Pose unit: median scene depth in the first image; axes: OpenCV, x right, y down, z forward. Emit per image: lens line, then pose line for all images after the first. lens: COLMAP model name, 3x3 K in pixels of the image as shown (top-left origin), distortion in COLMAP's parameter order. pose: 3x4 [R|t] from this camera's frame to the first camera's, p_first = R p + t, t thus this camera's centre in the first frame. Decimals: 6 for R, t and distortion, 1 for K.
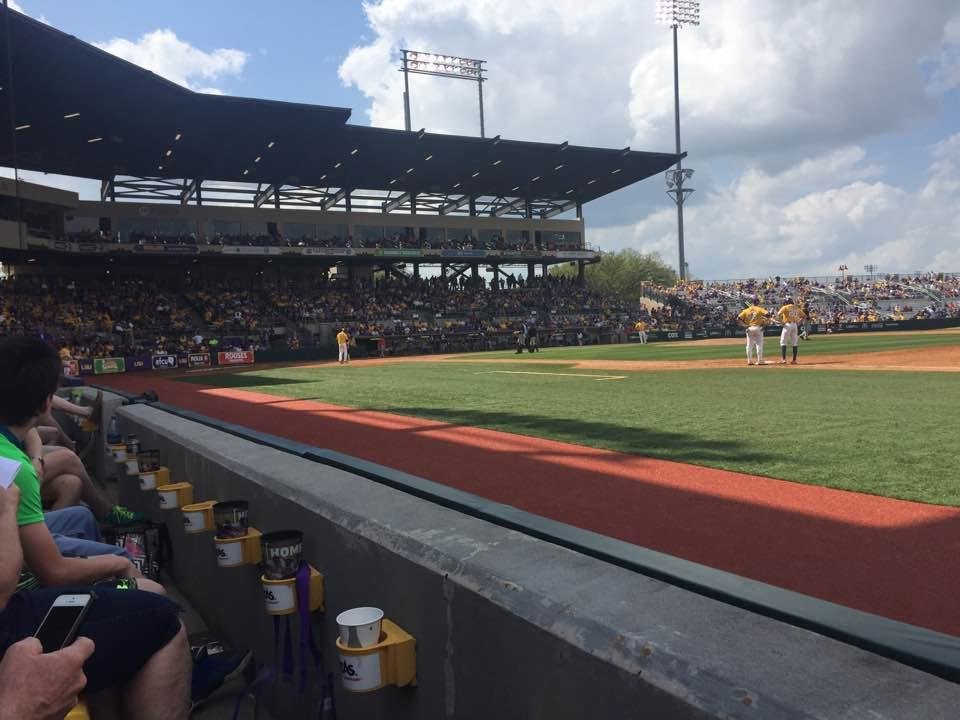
lens RADIAL K [[820.4, 0, 480.0], [0, 820.4, 360.0], [0, 0, 1]] dist [0.106835, -0.154653]
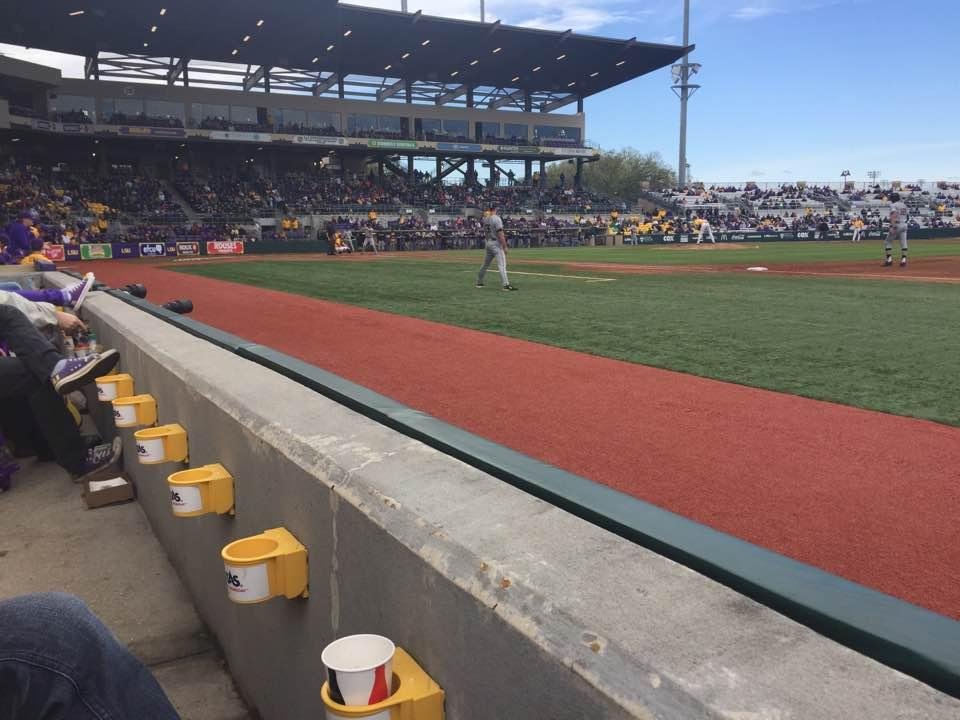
lens RADIAL K [[820.4, 0, 480.0], [0, 820.4, 360.0], [0, 0, 1]] dist [0.106835, -0.154653]
pose [[0.999537, 0.028739, 0.010020, 0.080206], [-0.029747, 0.992092, 0.121940, 0.002523], [-0.006436, -0.122181, 0.992487, 0.075353]]
